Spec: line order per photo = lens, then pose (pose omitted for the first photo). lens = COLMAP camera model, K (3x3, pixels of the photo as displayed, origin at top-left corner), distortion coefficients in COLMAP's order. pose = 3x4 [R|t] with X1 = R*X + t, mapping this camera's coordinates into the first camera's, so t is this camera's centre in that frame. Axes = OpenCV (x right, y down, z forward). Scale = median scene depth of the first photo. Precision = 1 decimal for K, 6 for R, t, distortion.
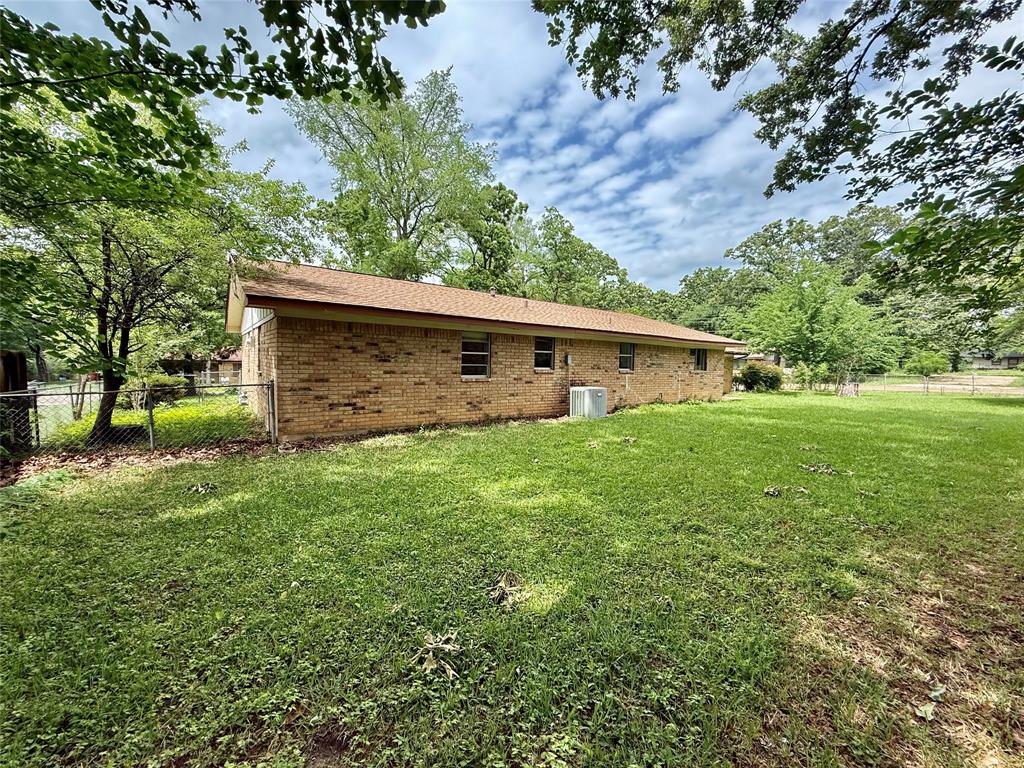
lens RADIAL K [[406.4, 0, 511.2], [0, 406.4, 386.0], [0, 0, 1]] dist [-0.001899, 0.000096]
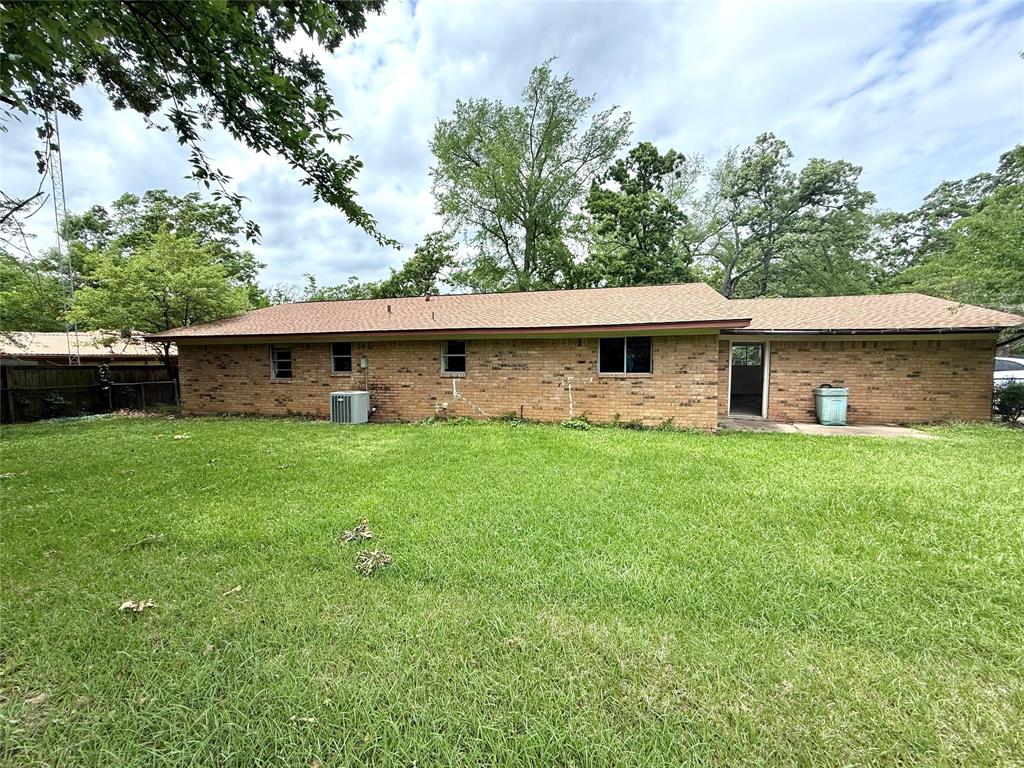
lens RADIAL K [[406.4, 0, 511.2], [0, 406.4, 386.0], [0, 0, 1]] dist [-0.001899, 0.000096]
pose [[0.608111, 0.035368, -0.793064, 1.245616], [-0.021323, 0.999374, 0.028219, -0.048941], [0.793566, -0.000250, 0.608485, 0.745232]]
